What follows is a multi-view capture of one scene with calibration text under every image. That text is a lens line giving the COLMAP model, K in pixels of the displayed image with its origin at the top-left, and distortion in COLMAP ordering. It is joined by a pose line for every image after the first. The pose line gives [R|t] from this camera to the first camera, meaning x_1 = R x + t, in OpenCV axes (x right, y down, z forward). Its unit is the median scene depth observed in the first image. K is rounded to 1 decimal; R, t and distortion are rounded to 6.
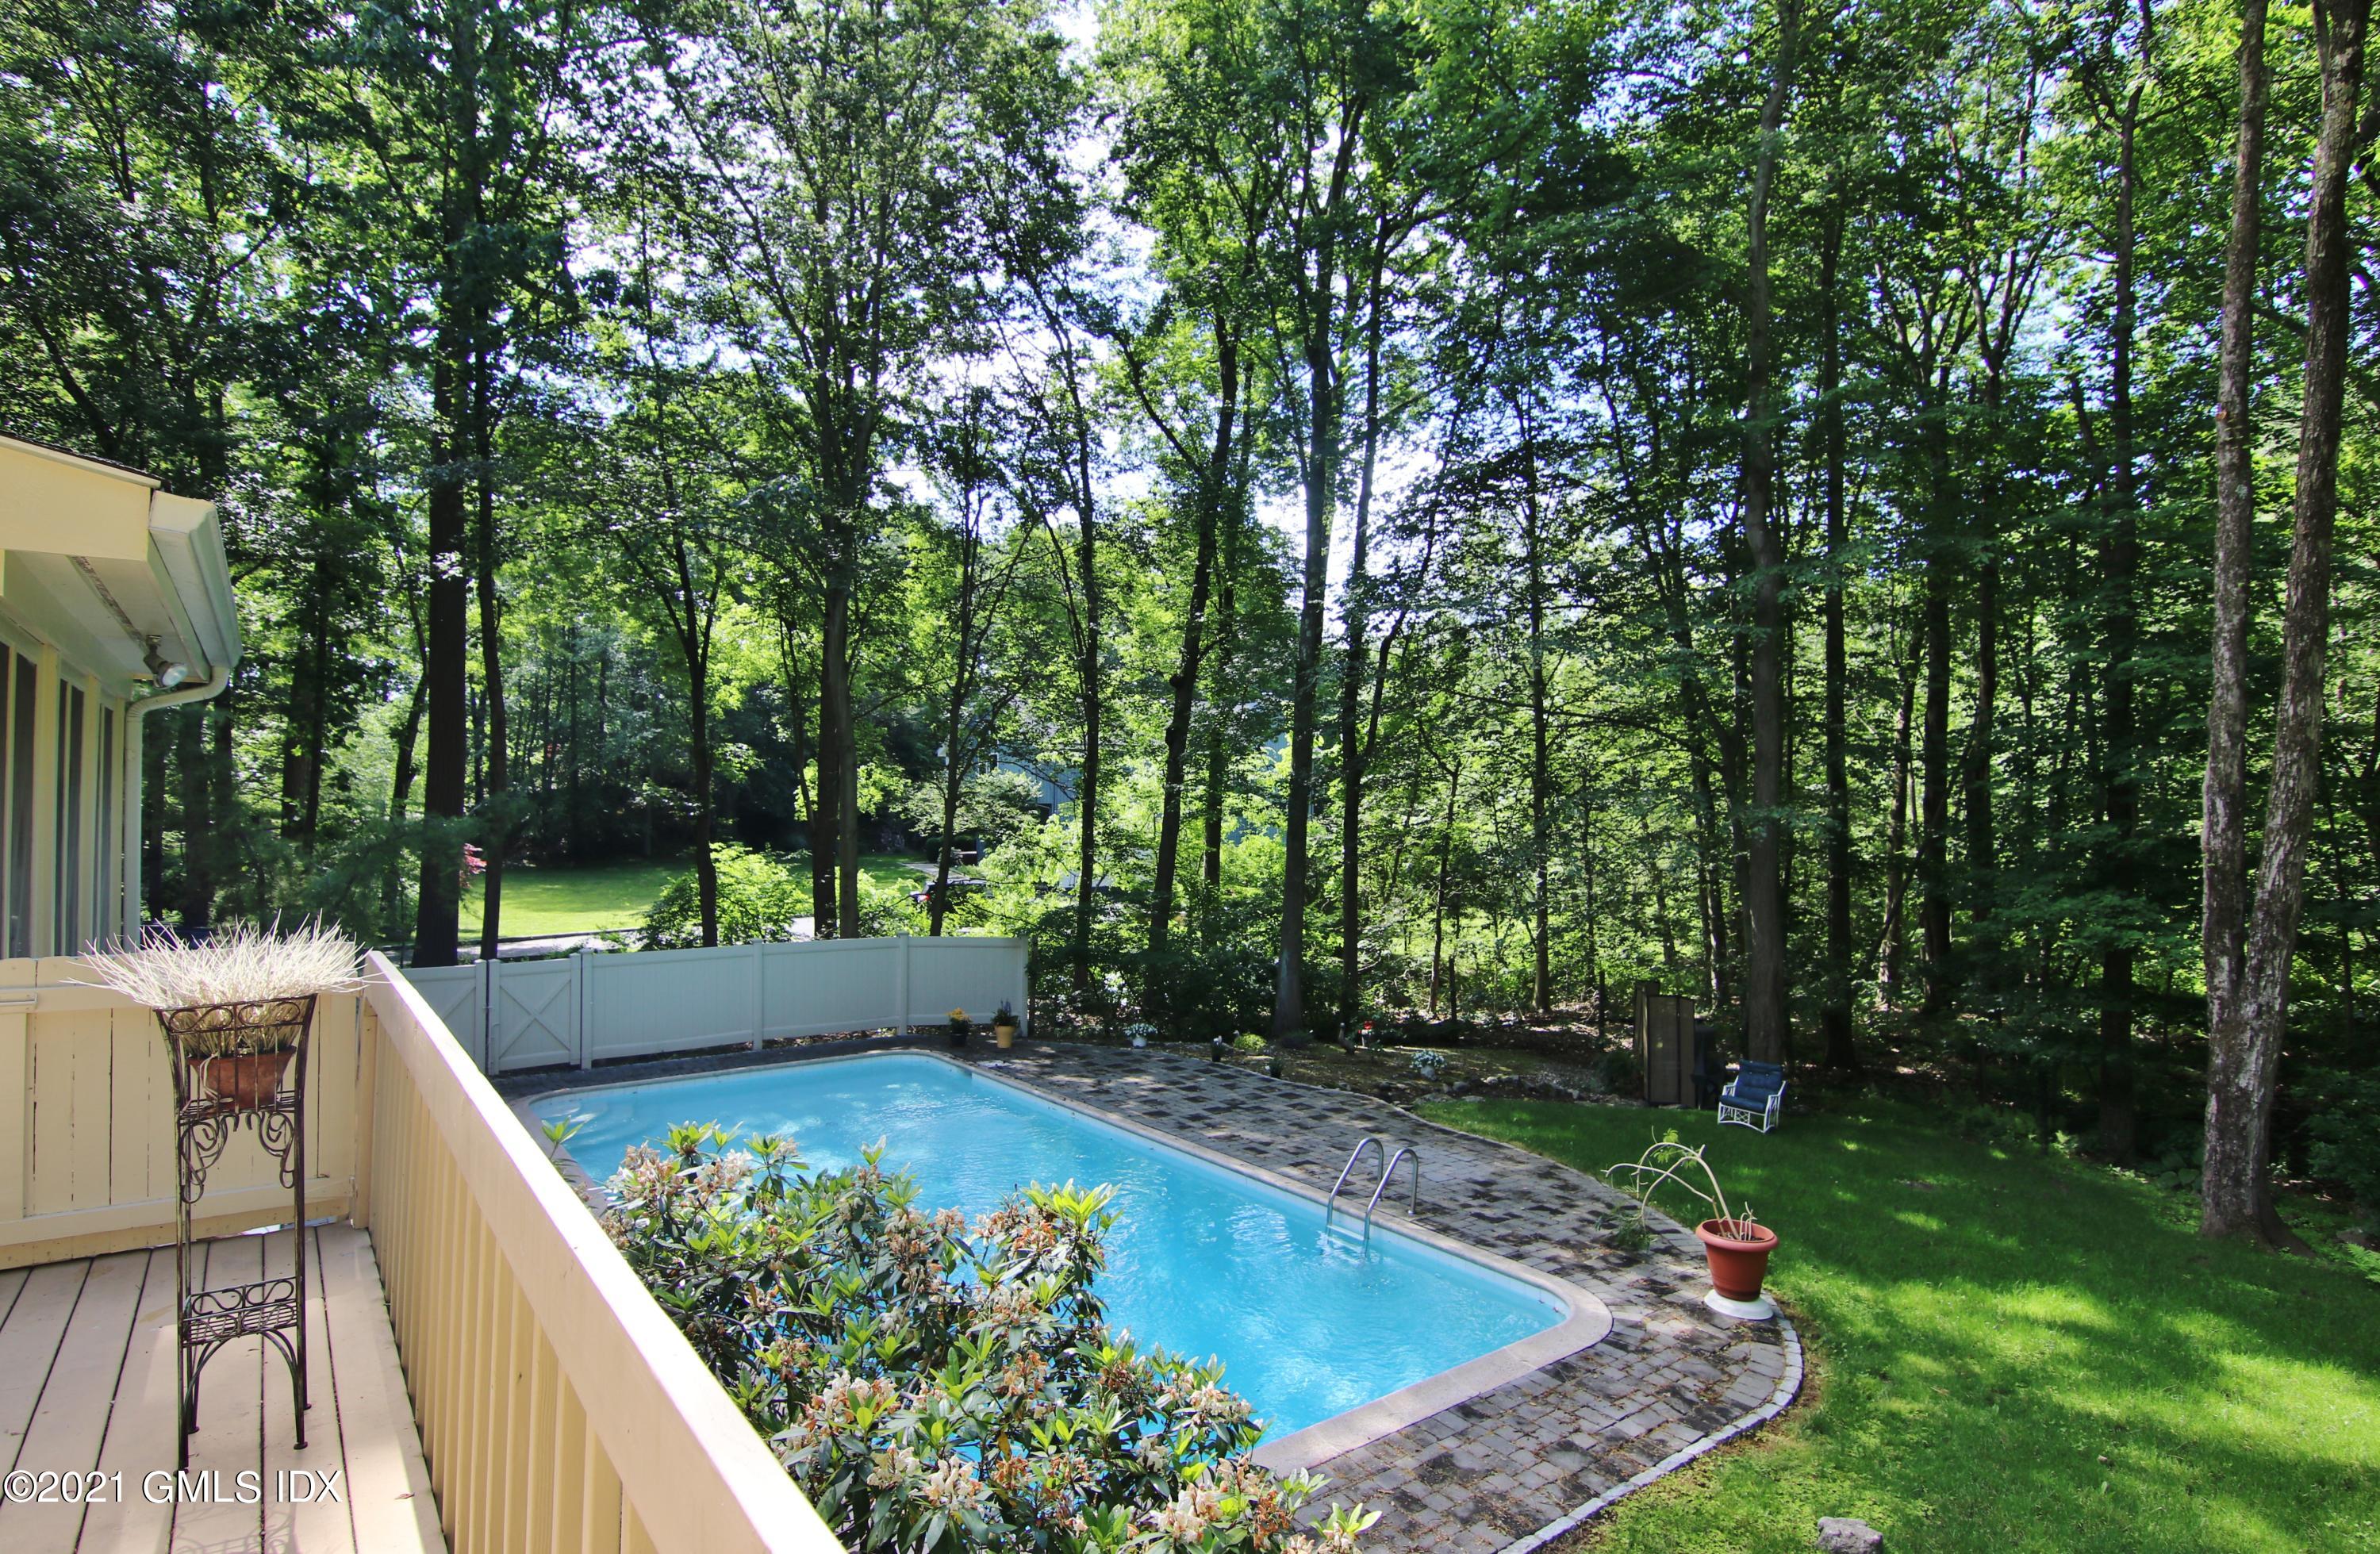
lens RADIAL K [[1215.0, 0, 1190.0], [0, 1215.0, 777.0], [0, 0, 1]] dist [-0.002579, -0.000751]
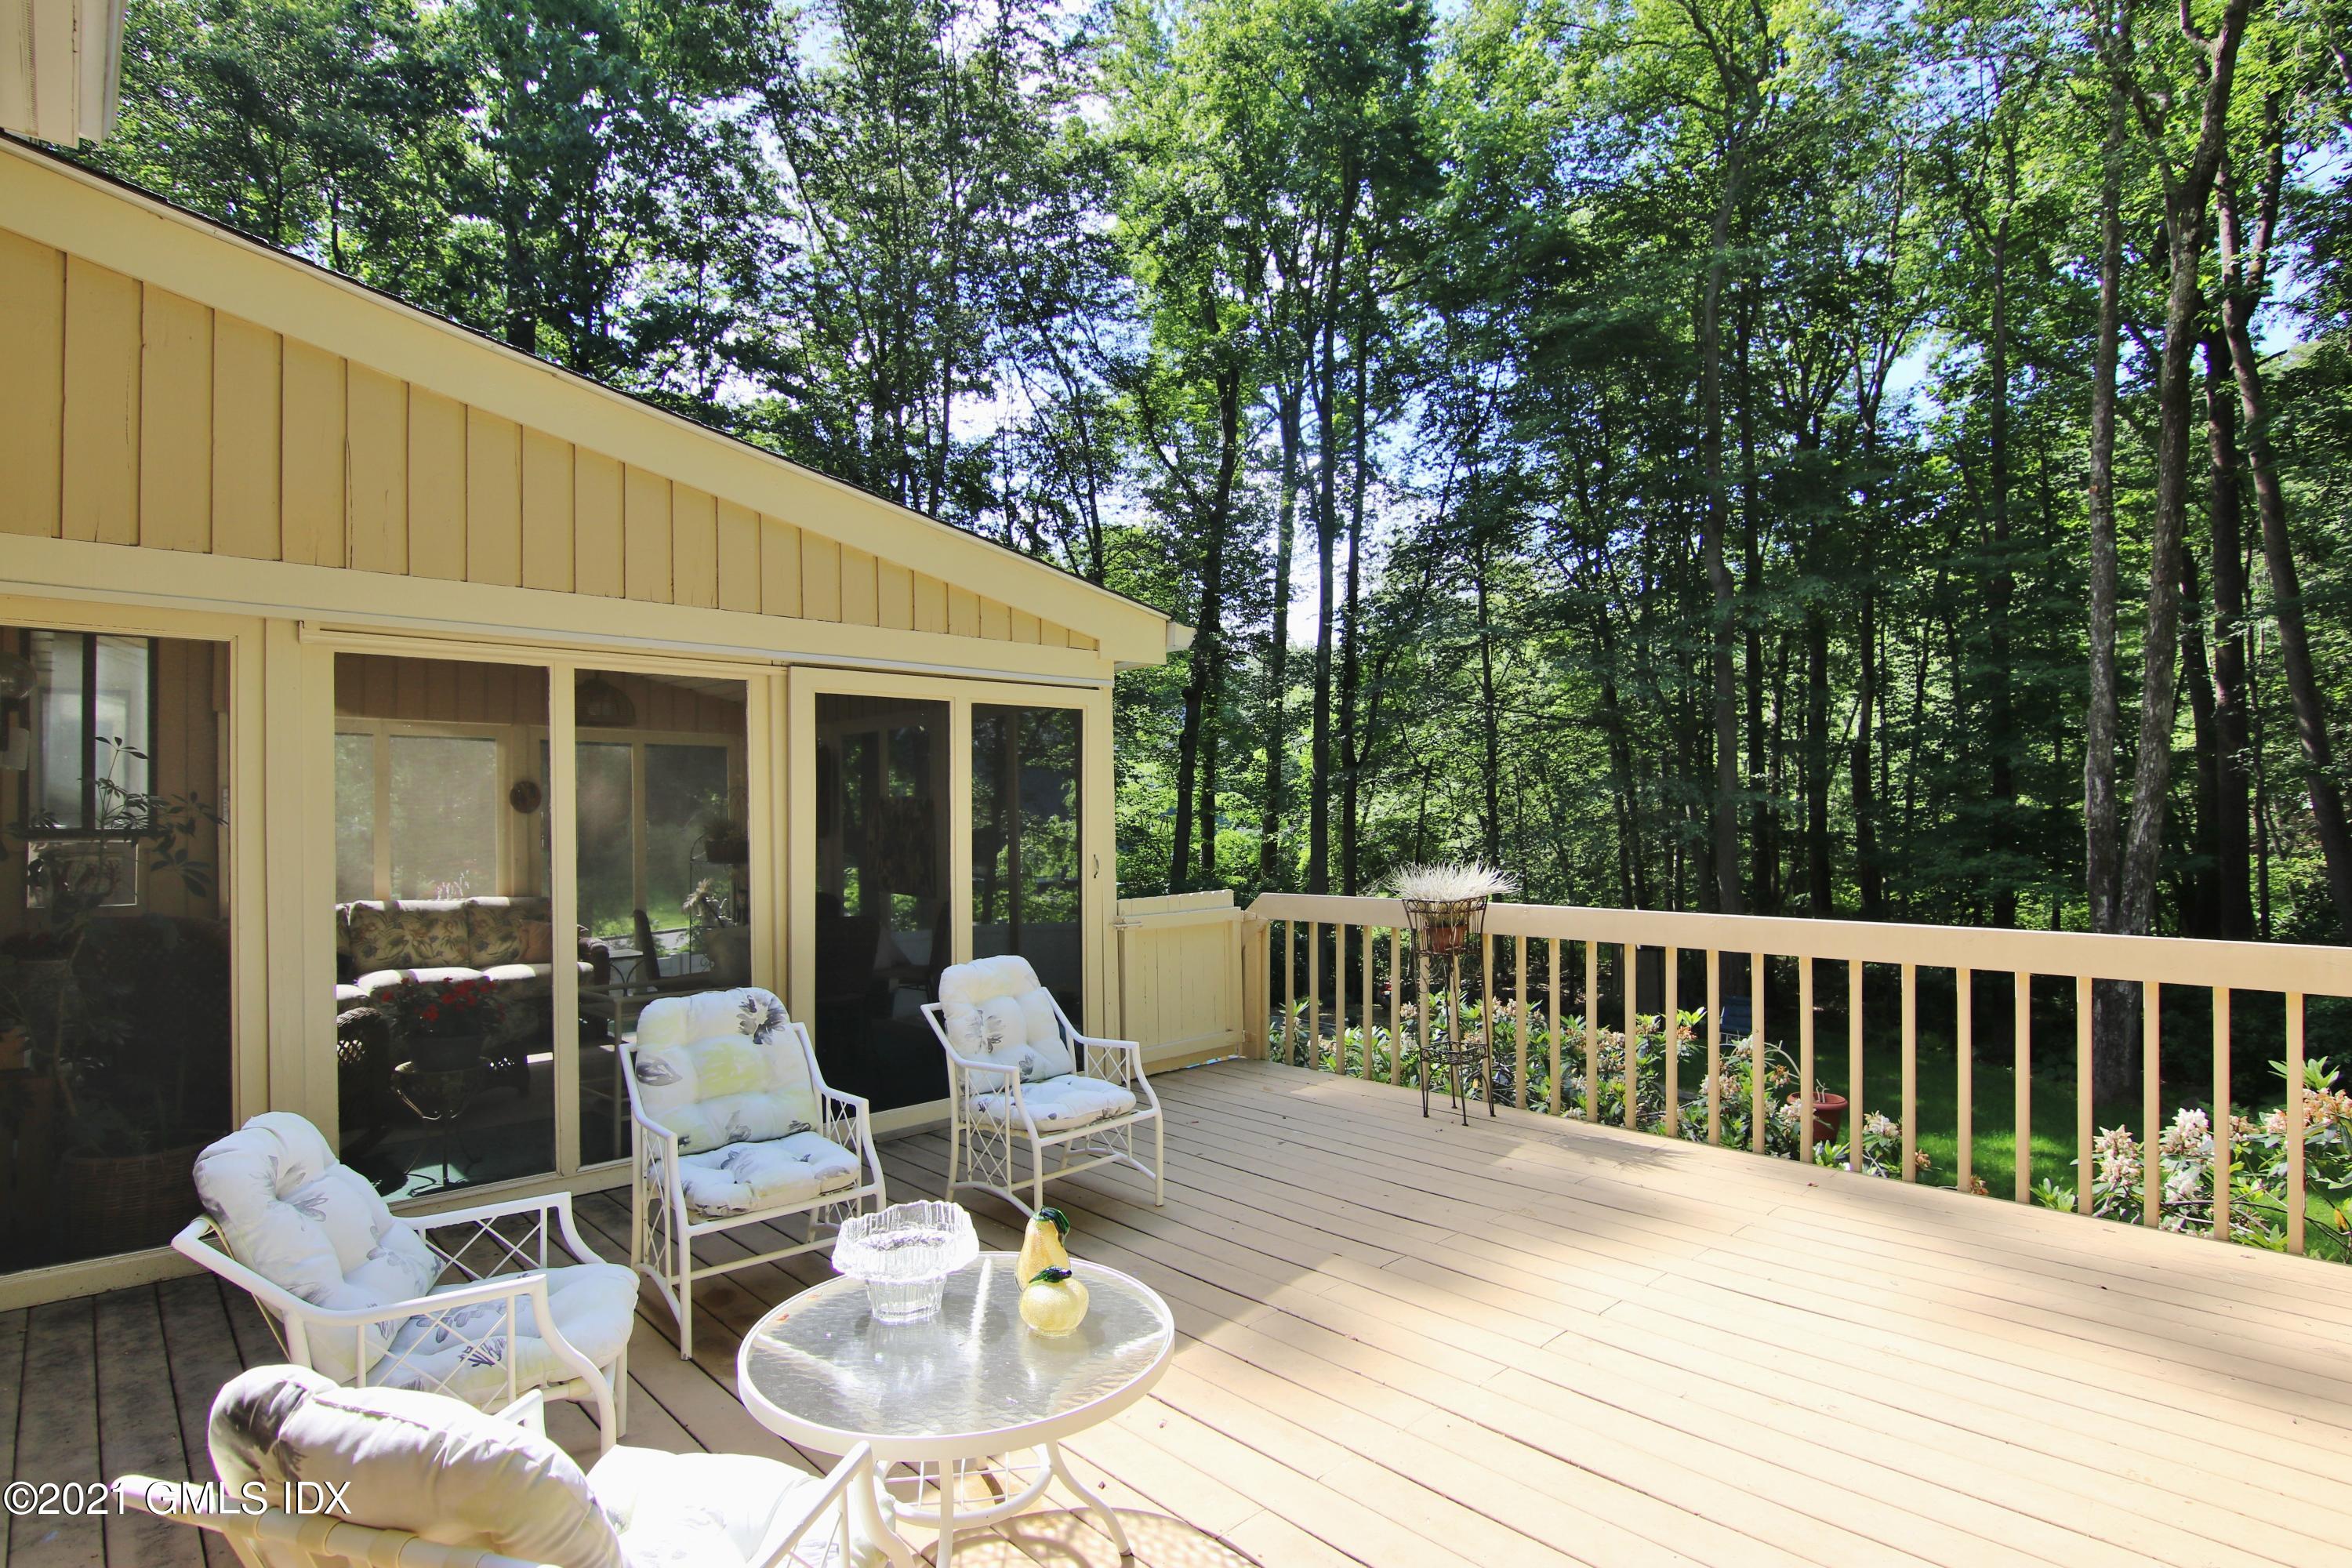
lens RADIAL K [[1171.5, 0, 1176.0], [0, 1171.5, 784.0], [0, 0, 1]] dist [0.001672, 0.000282]
pose [[0.994869, -0.022075, 0.098736, -0.131665], [0.021433, 0.999742, 0.007554, -0.003159], [-0.098878, -0.005399, 0.995085, -0.084182]]
